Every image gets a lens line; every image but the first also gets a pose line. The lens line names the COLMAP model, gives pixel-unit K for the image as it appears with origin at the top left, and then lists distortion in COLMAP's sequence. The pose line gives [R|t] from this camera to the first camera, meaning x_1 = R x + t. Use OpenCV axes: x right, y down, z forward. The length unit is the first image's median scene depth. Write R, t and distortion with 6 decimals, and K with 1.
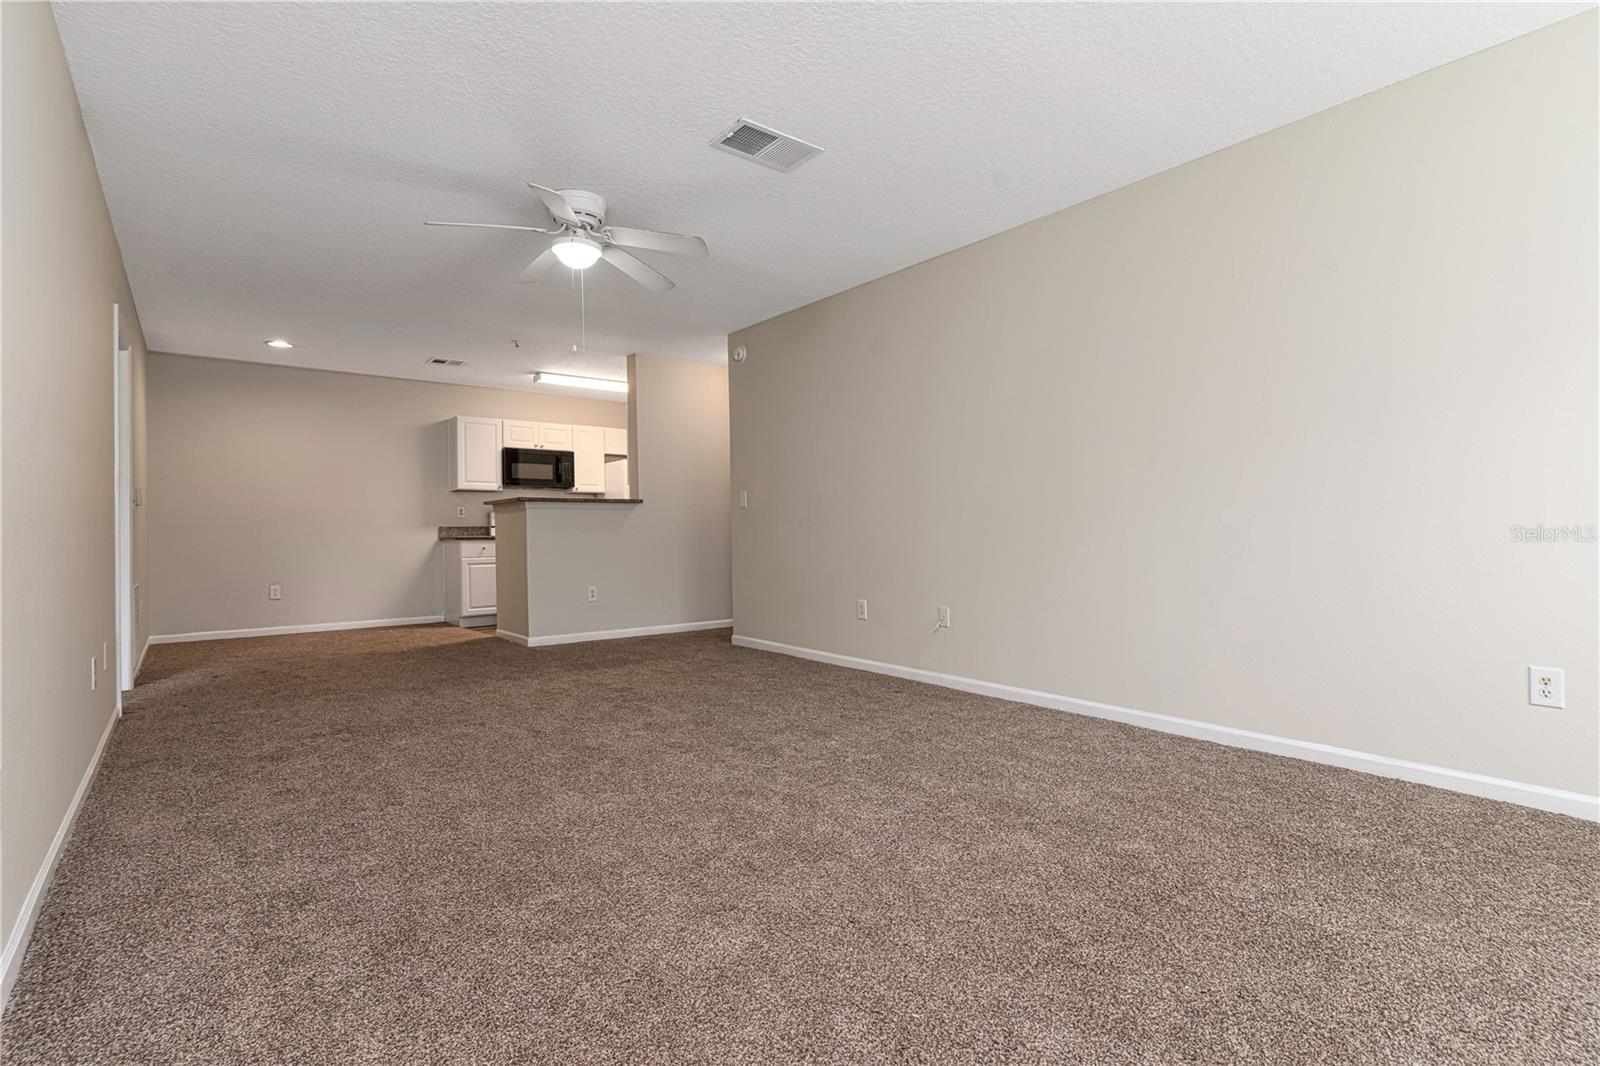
lens RADIAL K [[764.4, 0, 800.0], [0, 764.4, 533.0], [0, 0, 1]] dist [0.001084, 0.000206]
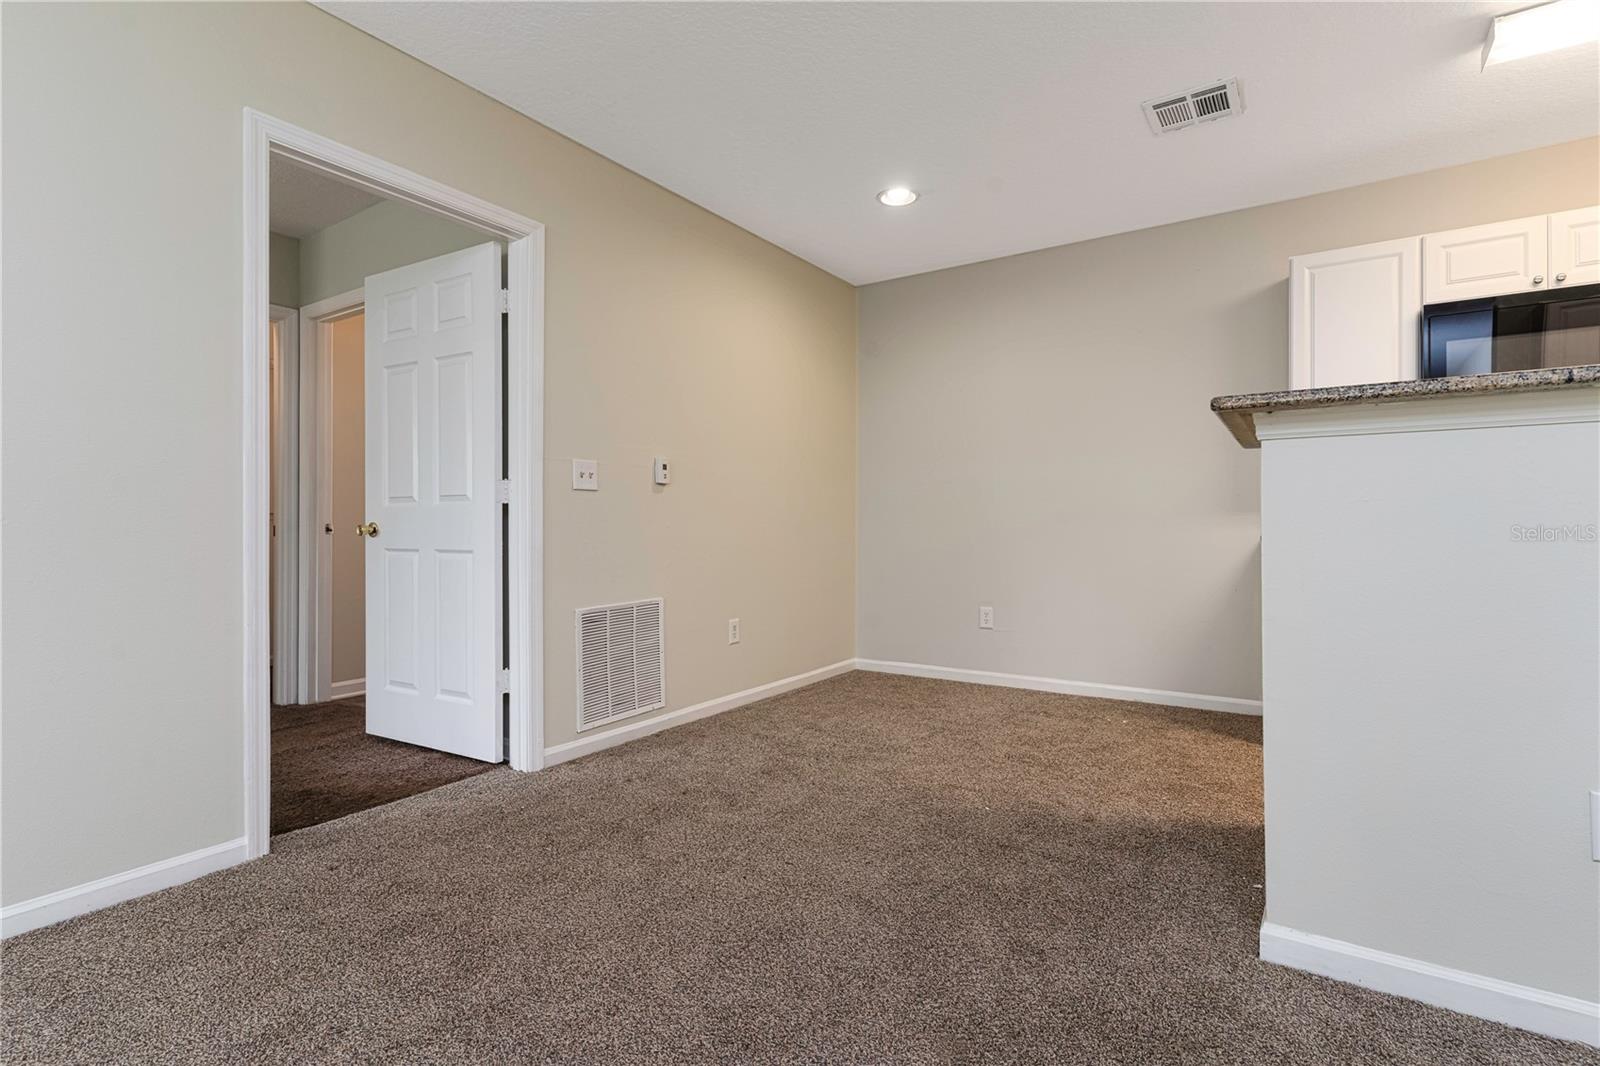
lens RADIAL K [[764.4, 0, 800.0], [0, 764.4, 533.0], [0, 0, 1]] dist [0.001084, 0.000206]
pose [[0.308238, 0.019482, -0.951110, -0.113106], [0.003773, 0.999757, 0.021701, -0.006357], [0.951302, -0.010278, 0.308090, 0.577160]]
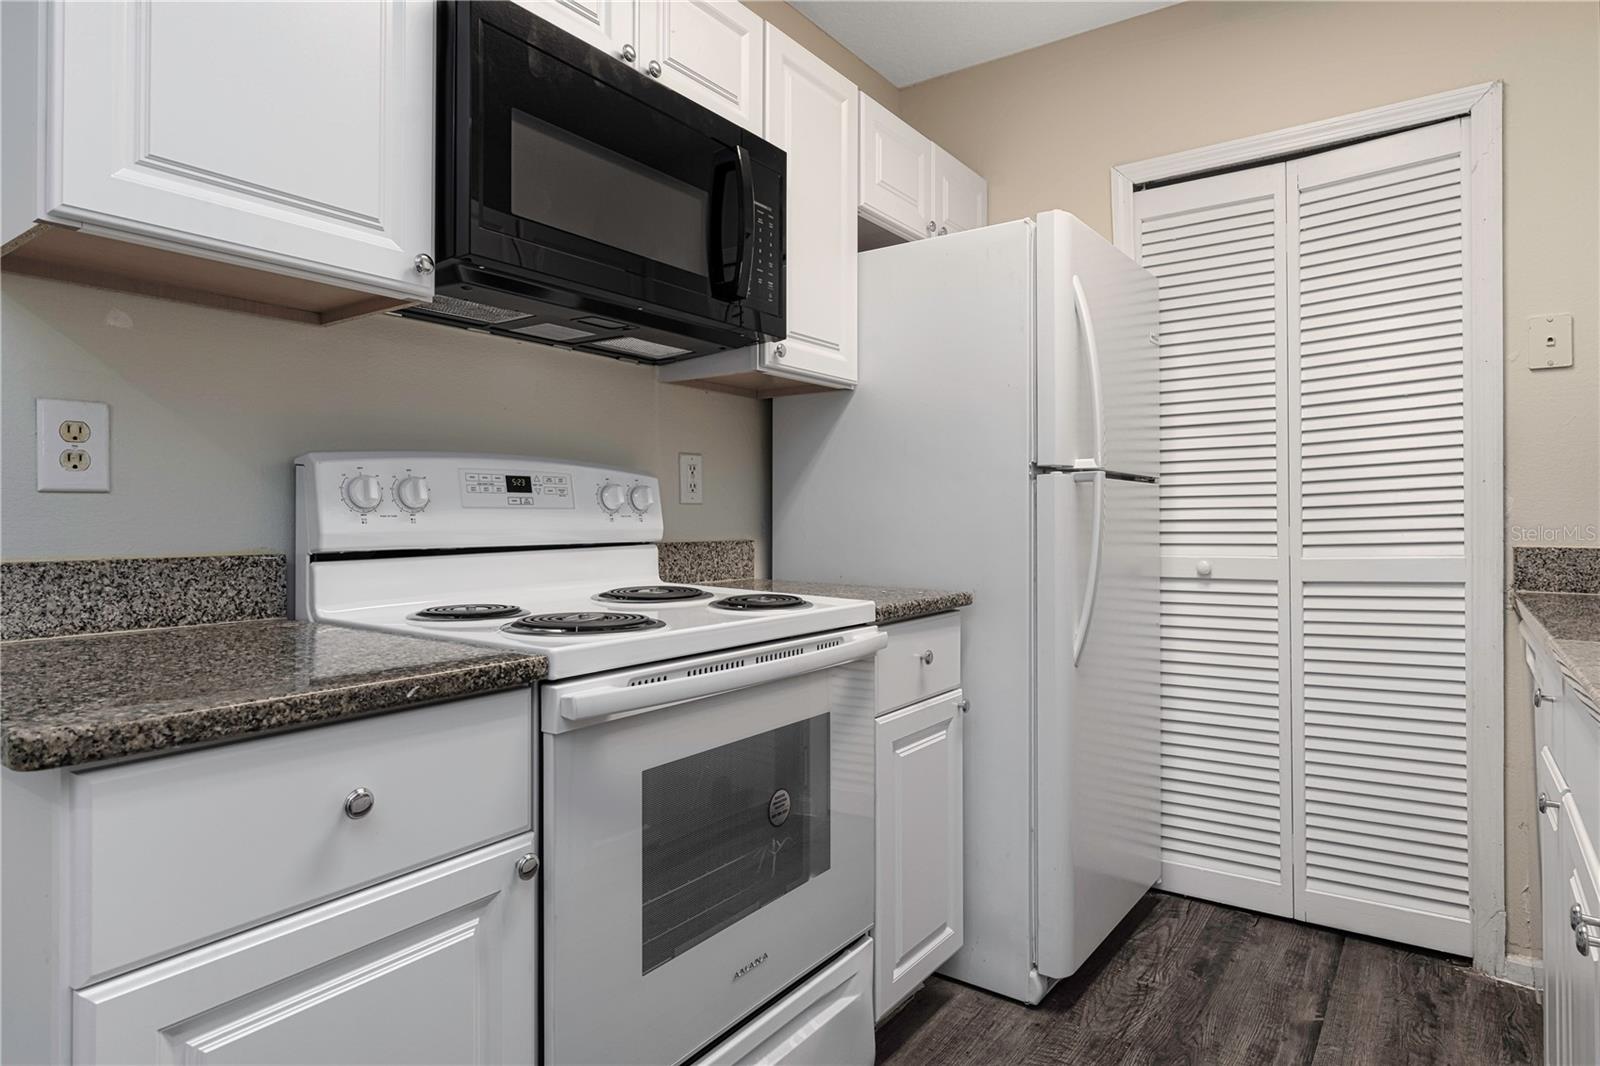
lens RADIAL K [[904.0, 0, 799.9], [0, 904.0, 515.0], [0, 0, 1]] dist [0.000886, 0.000796]
pose [[0.962092, 0.014428, 0.272344, -0.371331], [-0.013067, 0.999891, -0.006811, -0.016367], [-0.272412, 0.002994, 0.962176, 0.830071]]
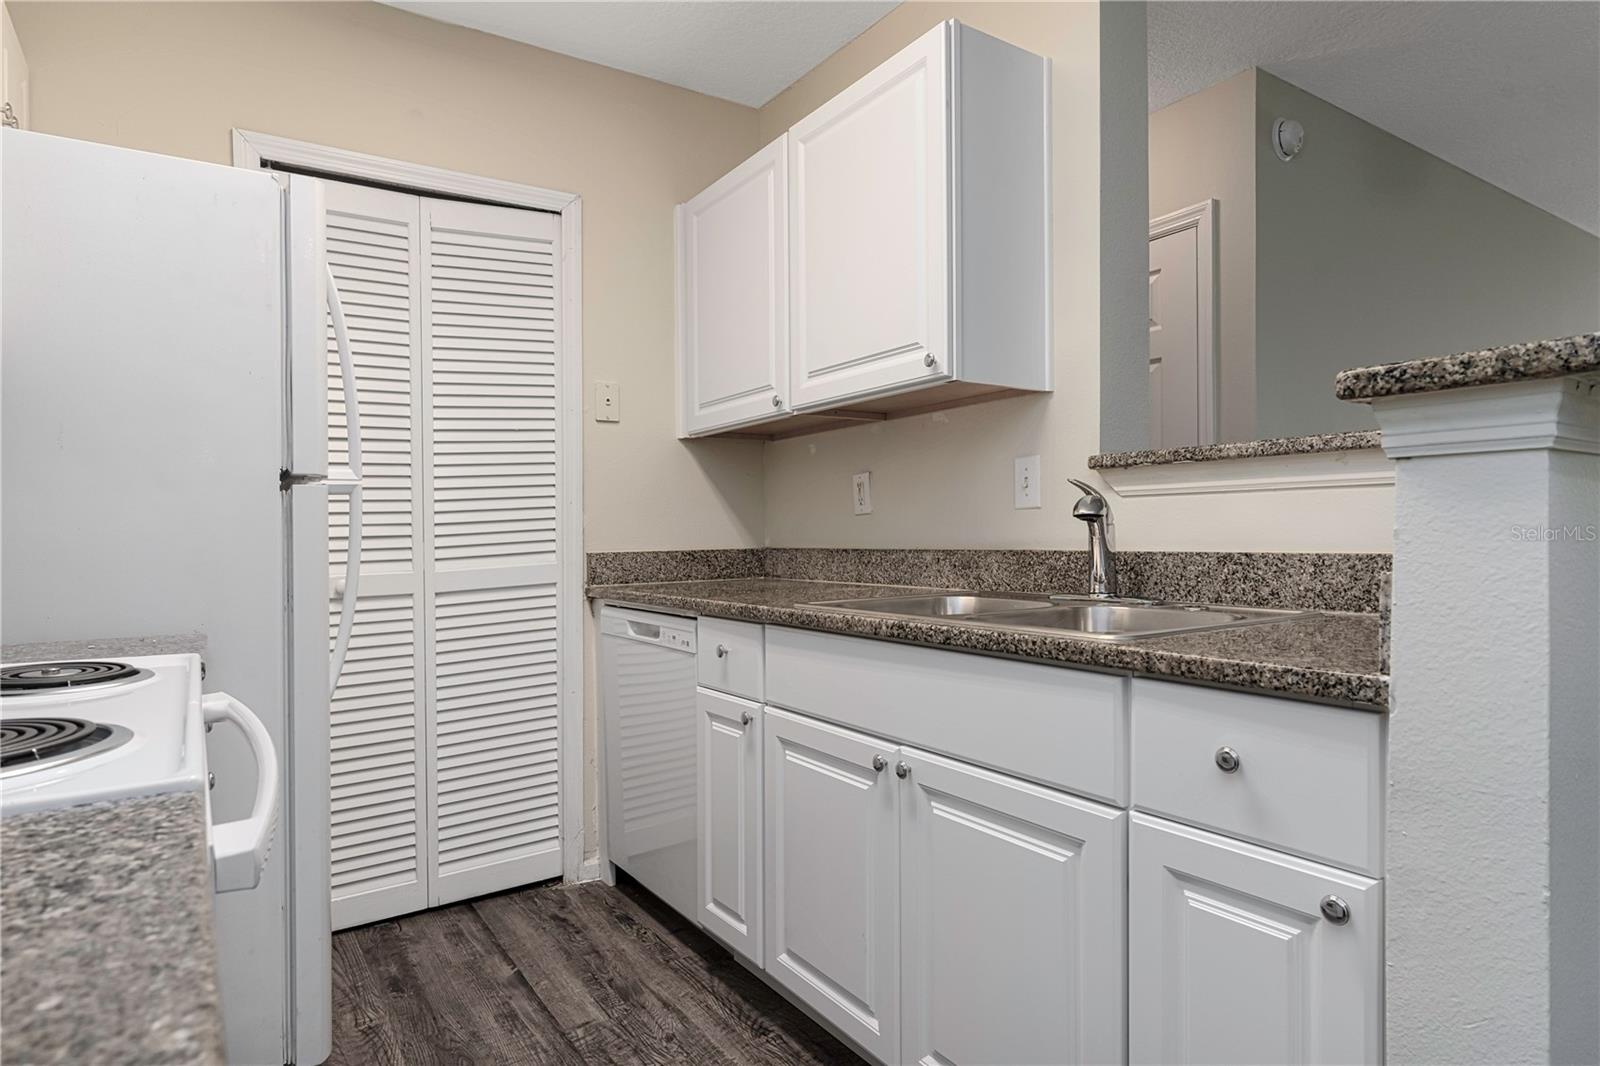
lens RADIAL K [[902.6, 0, 800.0], [0, 902.6, 533.0], [0, 0, 1]] dist [-0.002688, 0.000578]
pose [[0.080499, 0.006900, 0.996731, -0.439192], [0.016509, 0.999830, -0.008254, -0.015171], [-0.996618, 0.017120, 0.080372, 0.913783]]
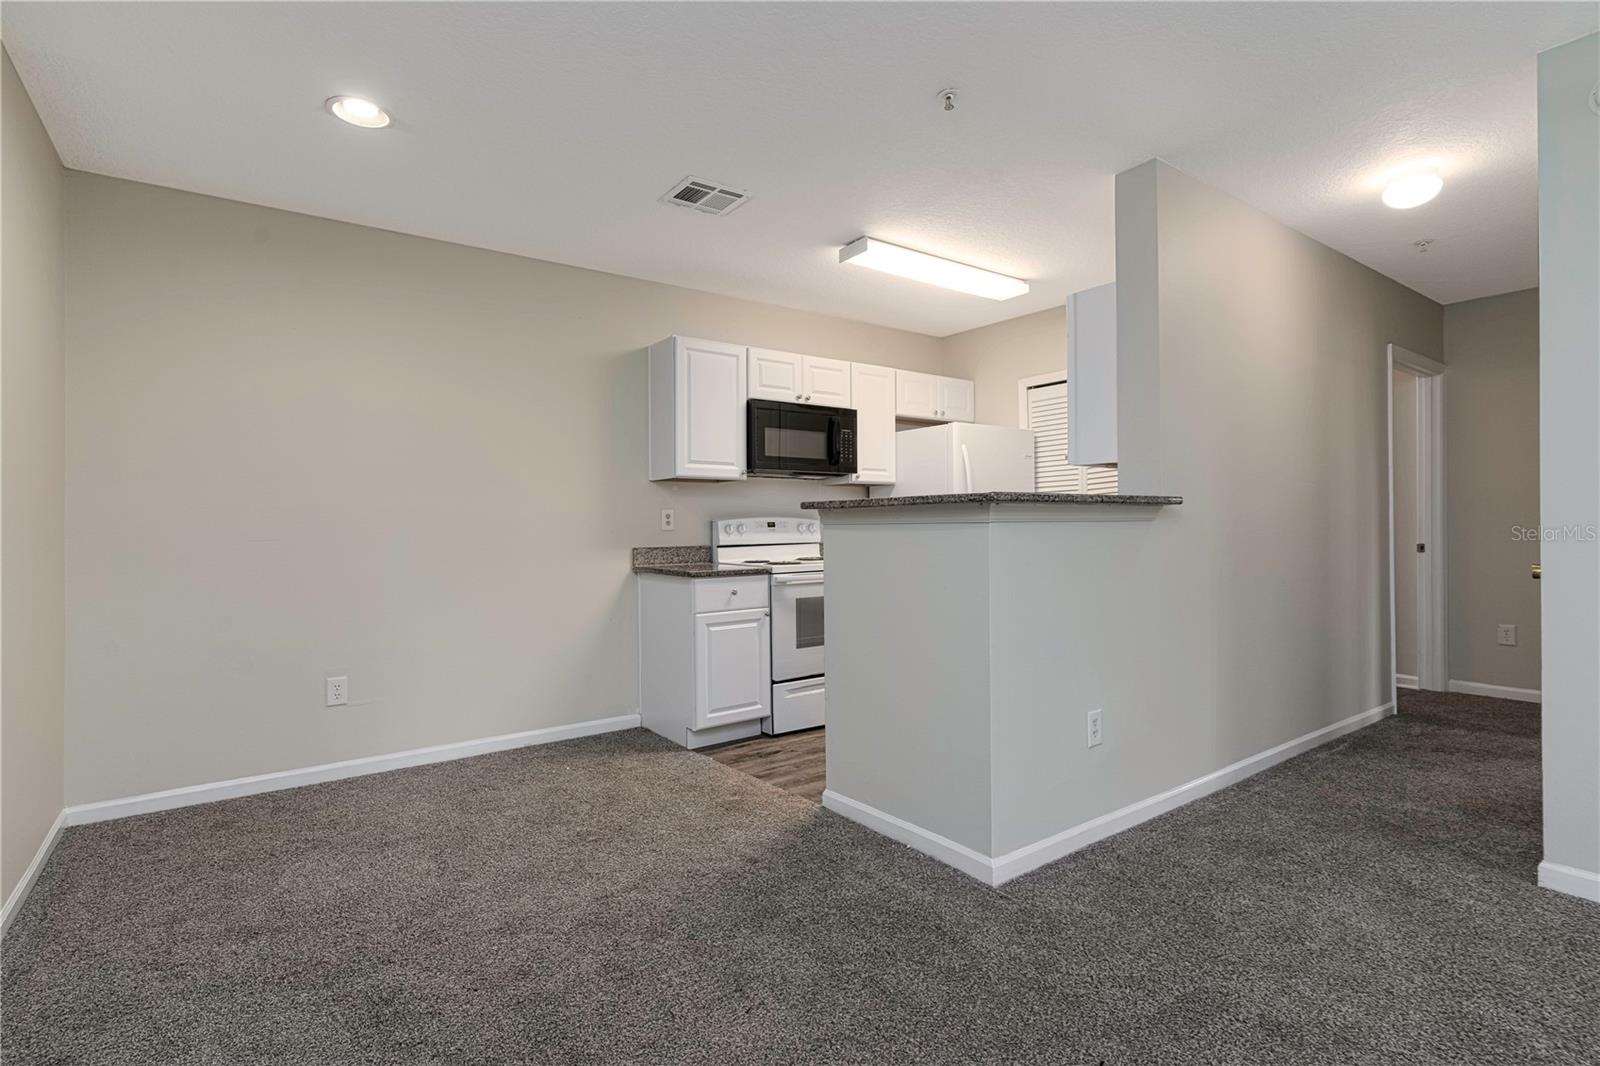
lens RADIAL K [[776.3, 0, 800.0], [0, 776.3, 533.0], [0, 0, 1]] dist [0.002238, 0.000601]
pose [[0.999381, 0.003435, -0.035025, -0.334272], [-0.003110, 0.999952, 0.009307, -0.023482], [0.035055, -0.009192, 0.999343, 0.460952]]
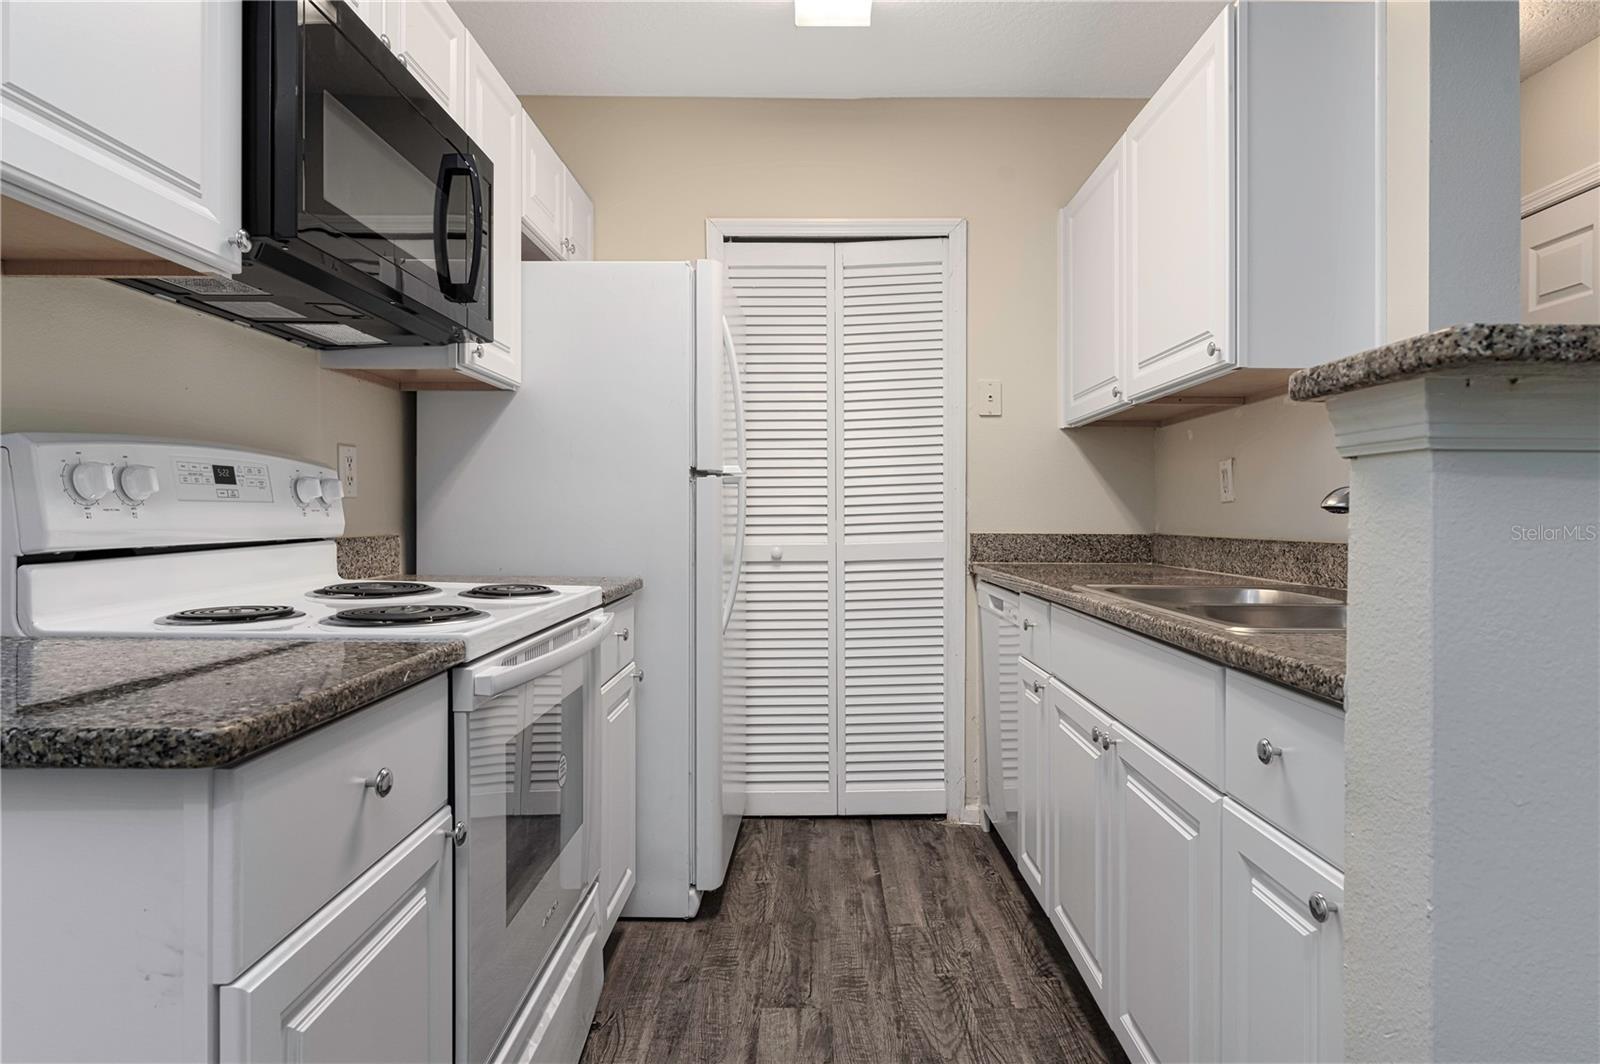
lens RADIAL K [[906.2, 0, 810.7], [0, 906.2, 520.0], [0, 0, 1]] dist [-0.002084, -0.000572]
pose [[0.623599, 0.009389, 0.781688, -0.450215], [-0.010791, 0.999936, -0.003402, -0.015297], [-0.781670, -0.006313, 0.623660, 0.835270]]
